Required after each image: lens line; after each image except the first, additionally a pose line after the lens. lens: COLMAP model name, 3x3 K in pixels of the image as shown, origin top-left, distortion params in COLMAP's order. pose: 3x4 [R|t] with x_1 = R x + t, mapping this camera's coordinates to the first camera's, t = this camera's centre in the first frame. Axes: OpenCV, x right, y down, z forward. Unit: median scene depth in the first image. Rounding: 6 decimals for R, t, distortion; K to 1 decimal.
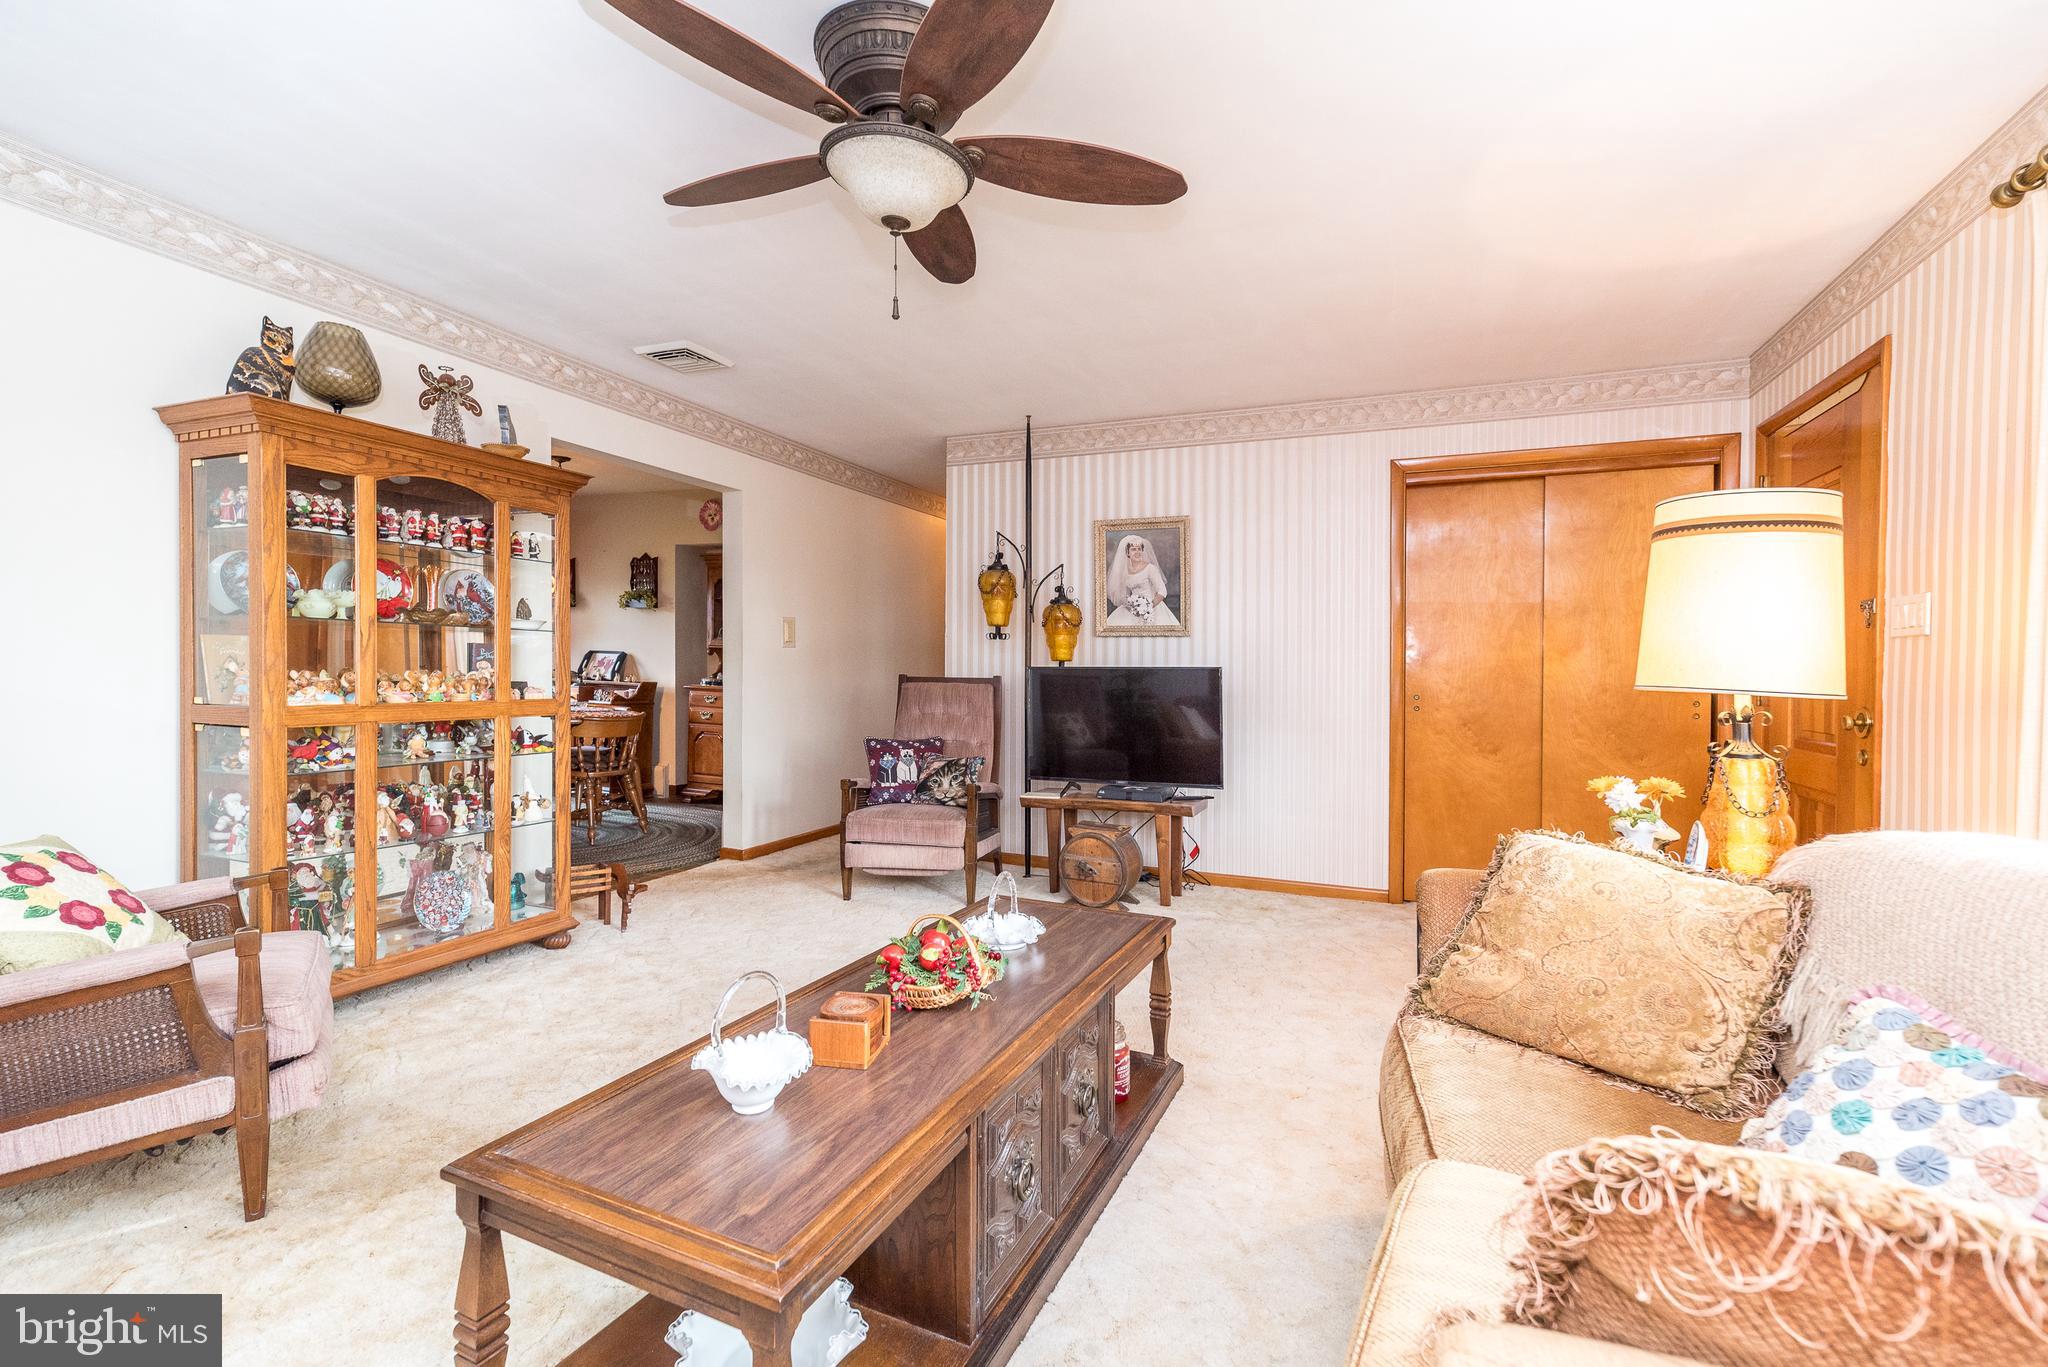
lens RADIAL K [[893.5, 0, 1026.3], [0, 893.5, 687.7], [0, 0, 1]] dist [0.020980, -0.000458]
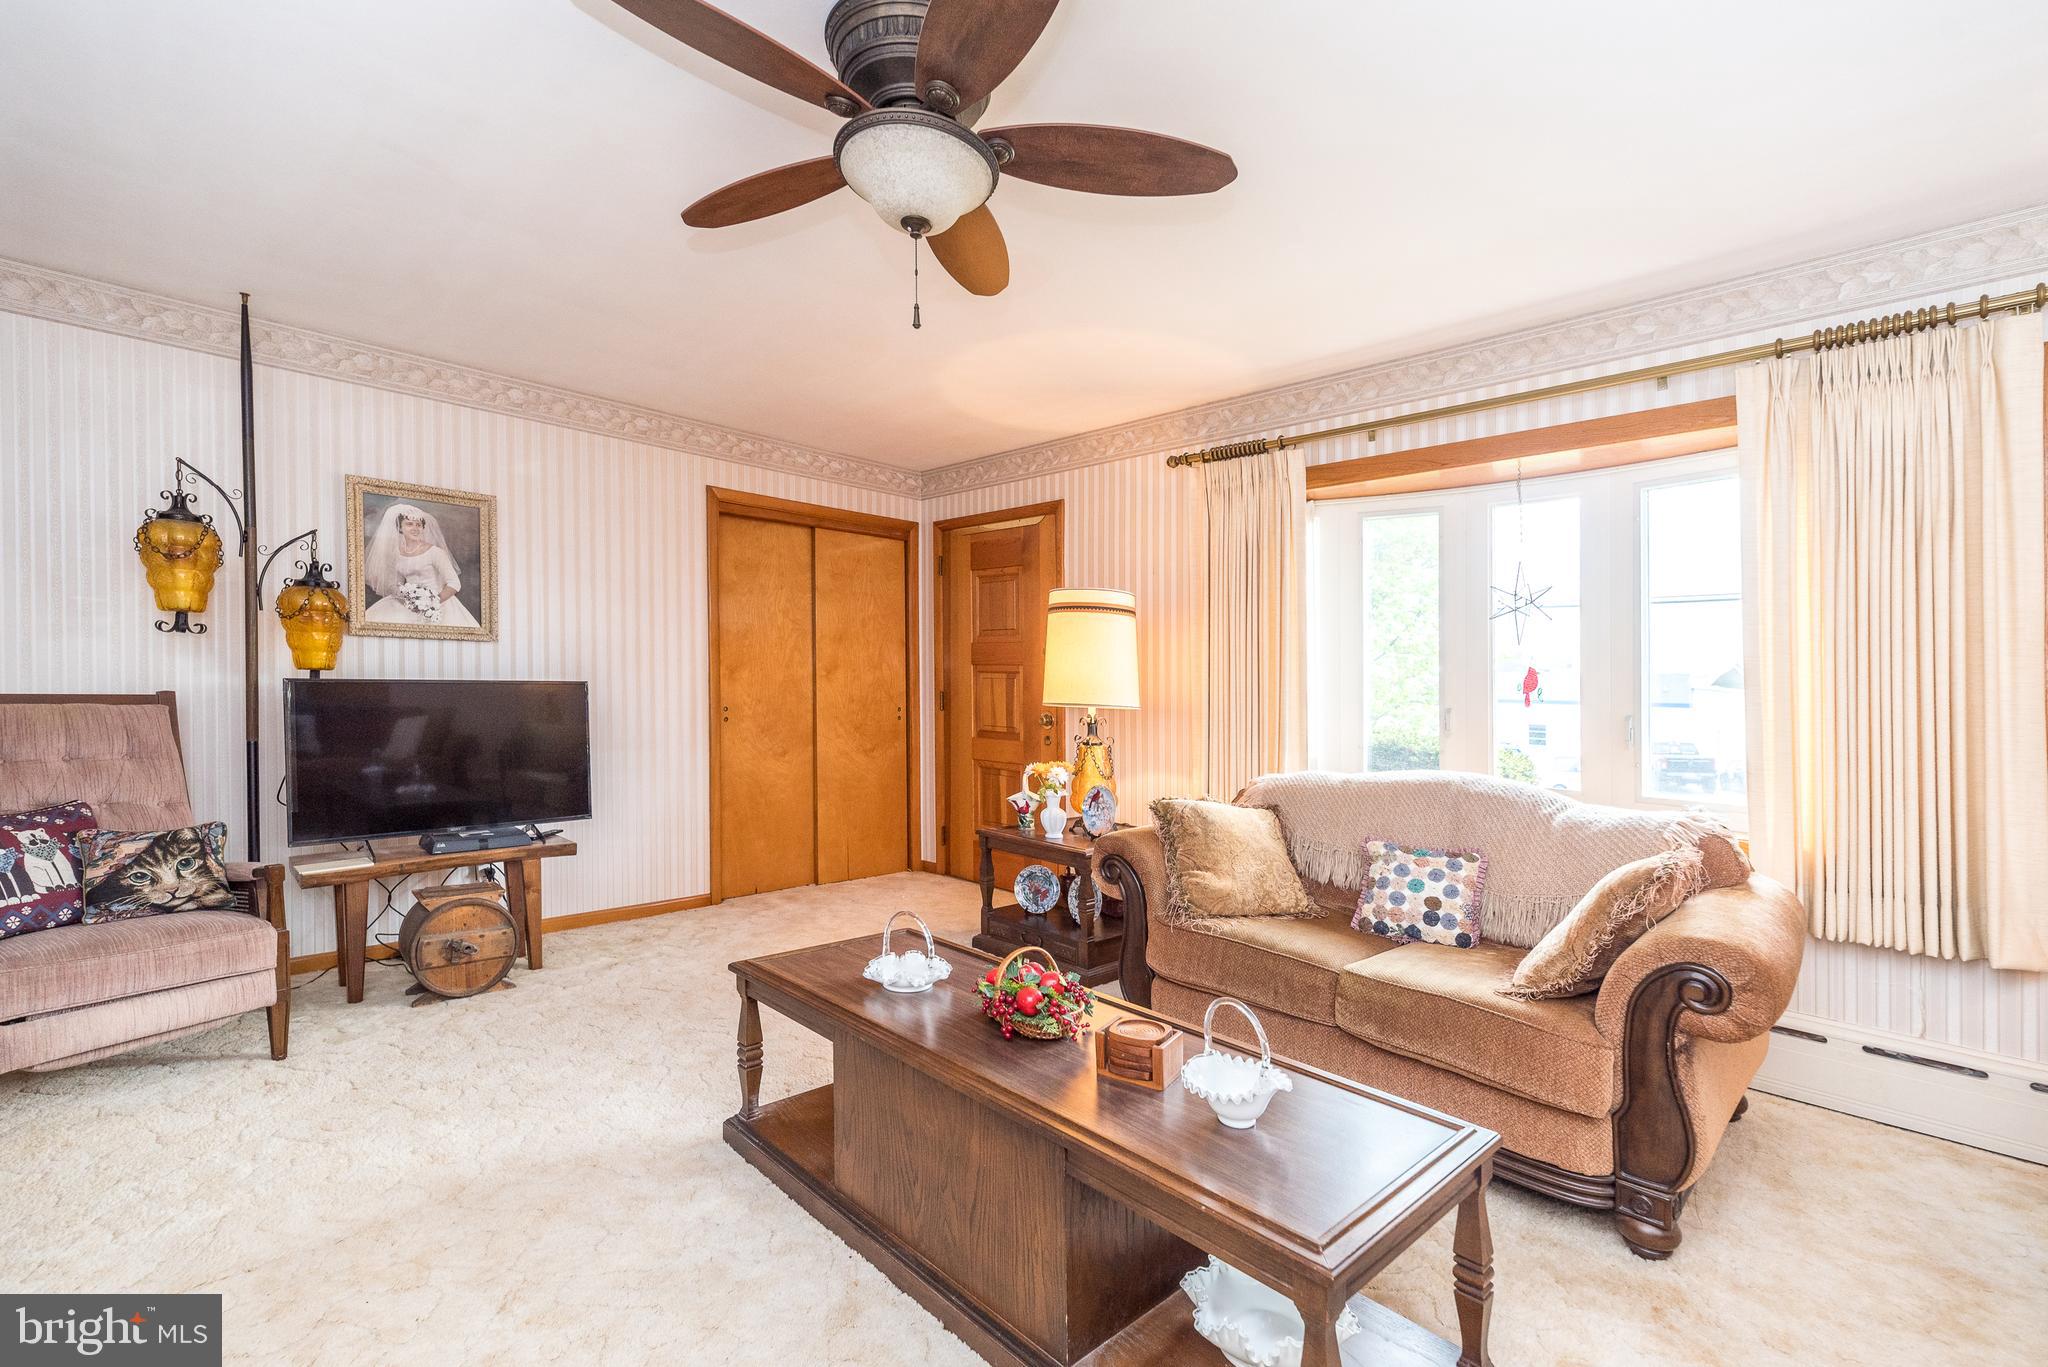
lens RADIAL K [[893.5, 0, 1026.8], [0, 893.5, 677.7], [0, 0, 1]] dist [0.020980, -0.000458]
pose [[0.411244, 0.005288, 0.911510, -0.383442], [-0.004526, 0.999983, -0.003760, -0.023993], [-0.911514, -0.002580, 0.411261, 0.213664]]
